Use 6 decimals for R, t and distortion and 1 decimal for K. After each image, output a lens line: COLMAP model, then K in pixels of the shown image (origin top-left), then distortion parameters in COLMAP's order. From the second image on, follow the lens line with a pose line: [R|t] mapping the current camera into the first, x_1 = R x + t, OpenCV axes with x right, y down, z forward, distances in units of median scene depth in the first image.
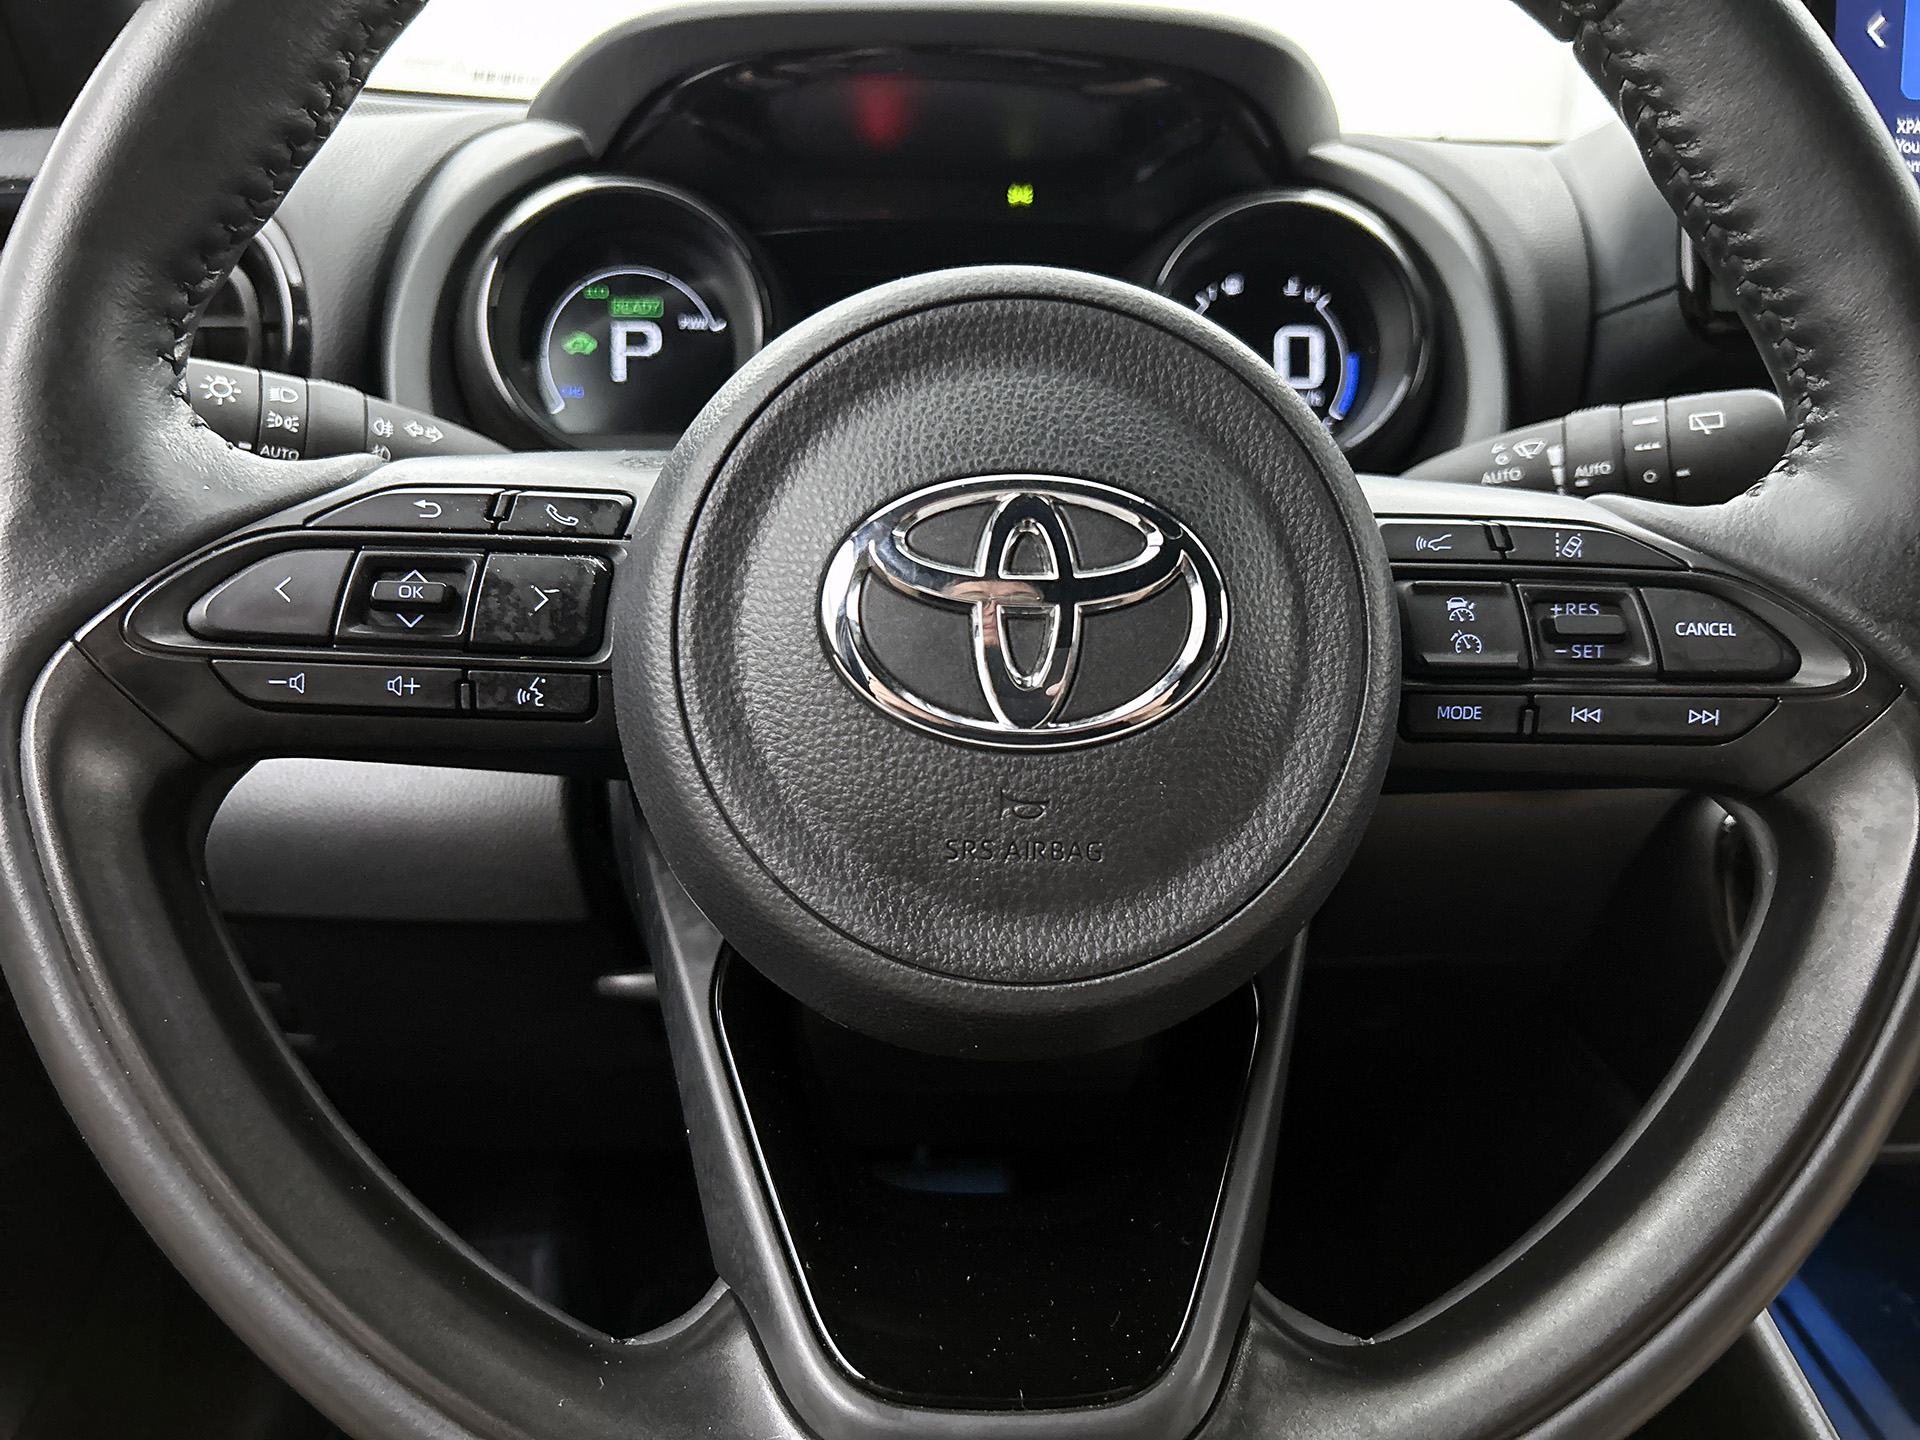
lens RADIAL K [[1512.2, 0, 943.3], [0, 1512.2, 732.5], [0, 0, 1]] dist [0.028546, -0.008369]
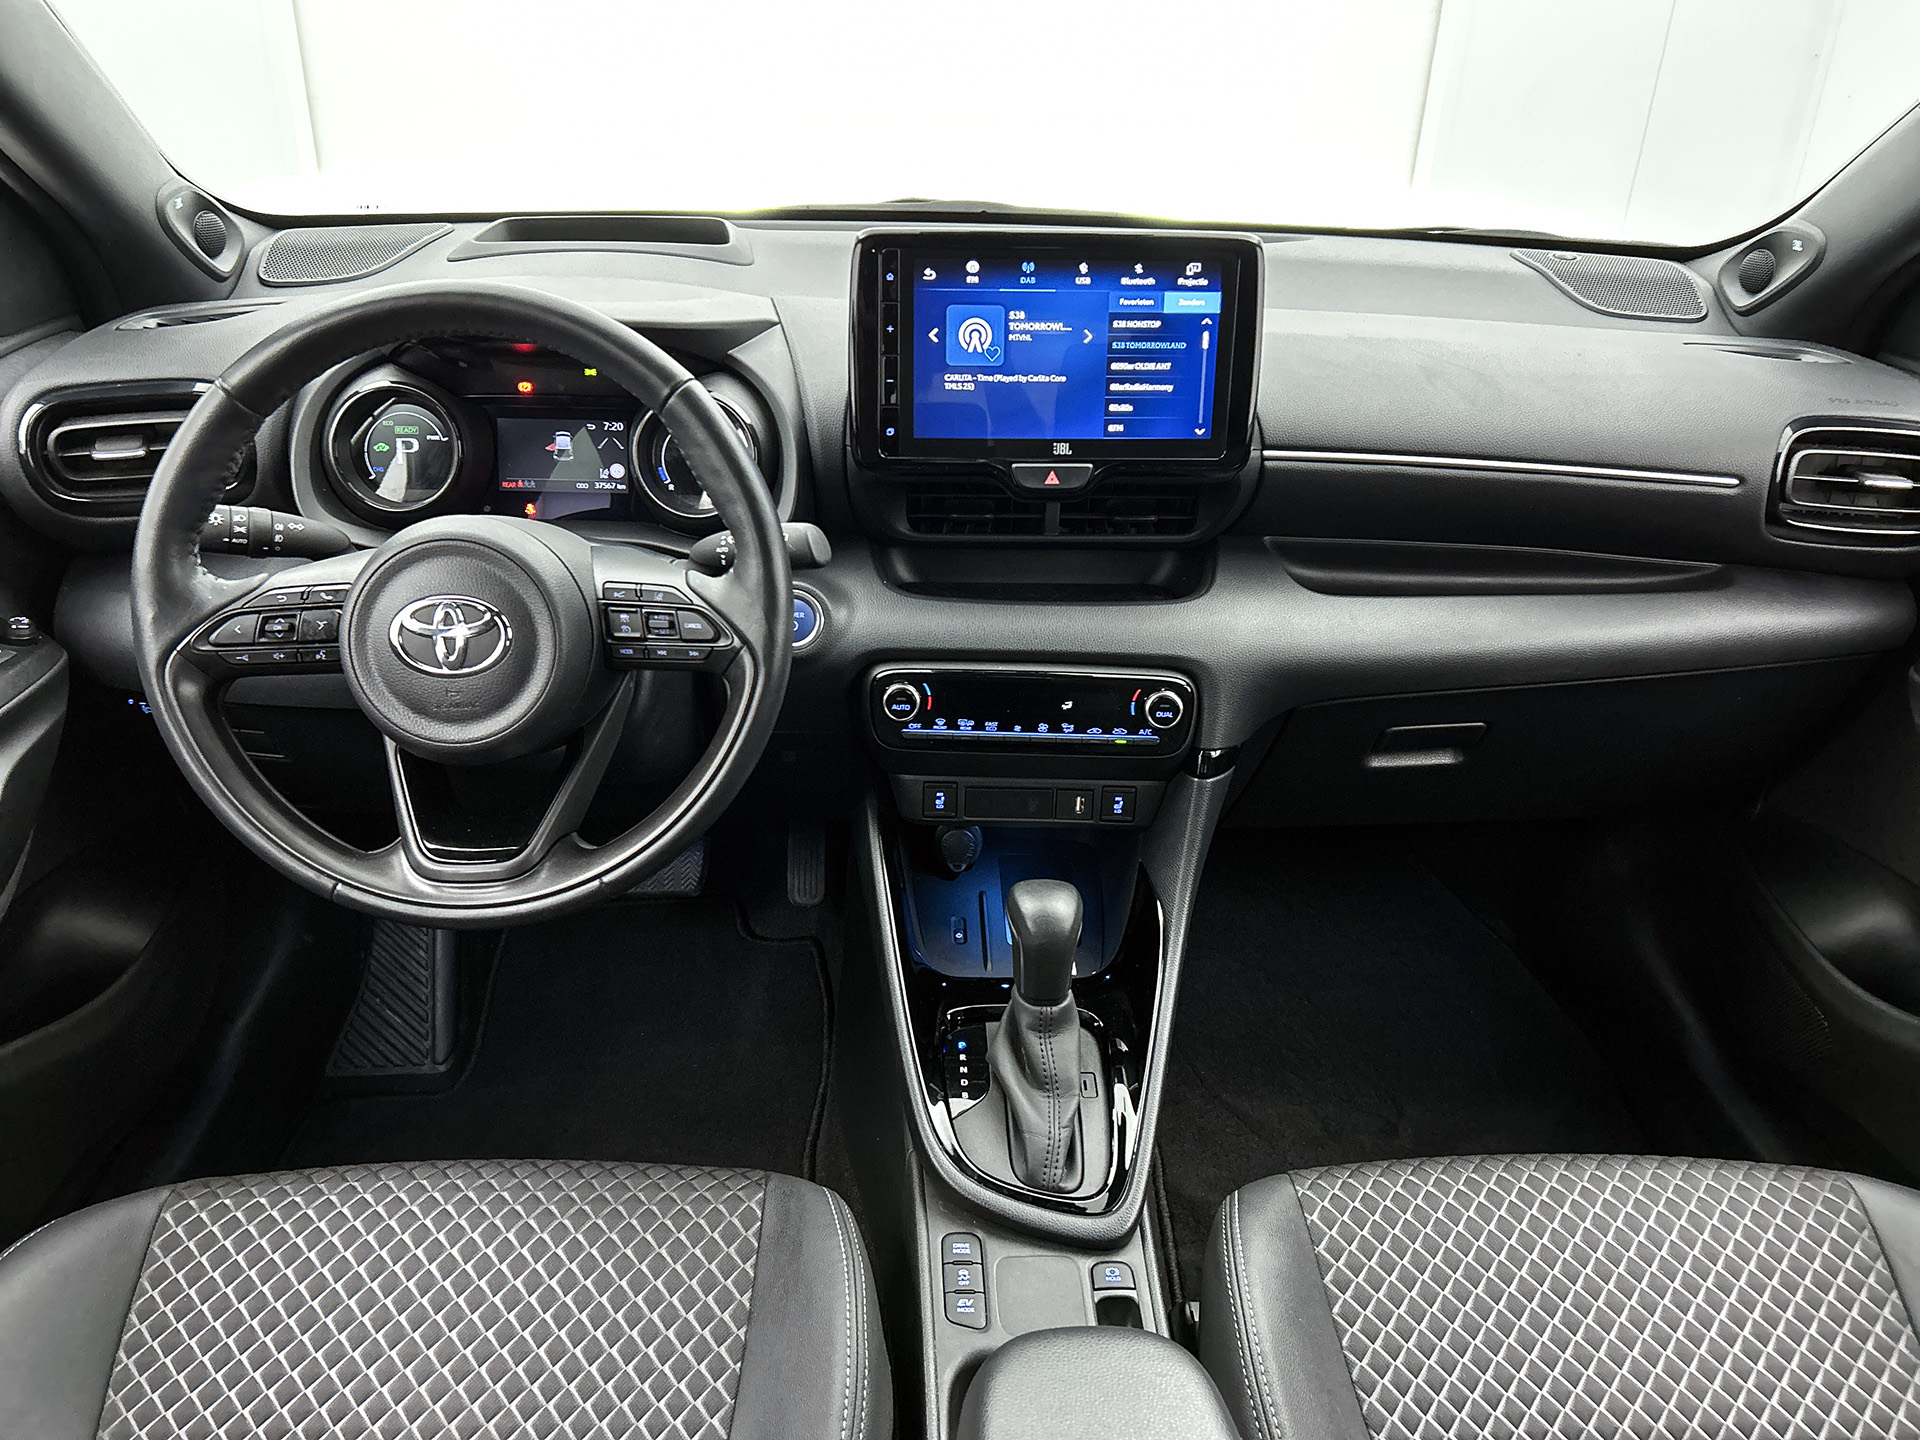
lens RADIAL K [[1512.2, 0, 964.7], [0, 1512.2, 711.6], [0, 0, 1]] dist [0.028546, -0.008369]
pose [[0.998845, -0.019495, -0.043916, 1.167033], [0.027013, 0.983712, 0.177708, -0.423220], [0.039737, -0.178689, 0.983103, -2.014254]]
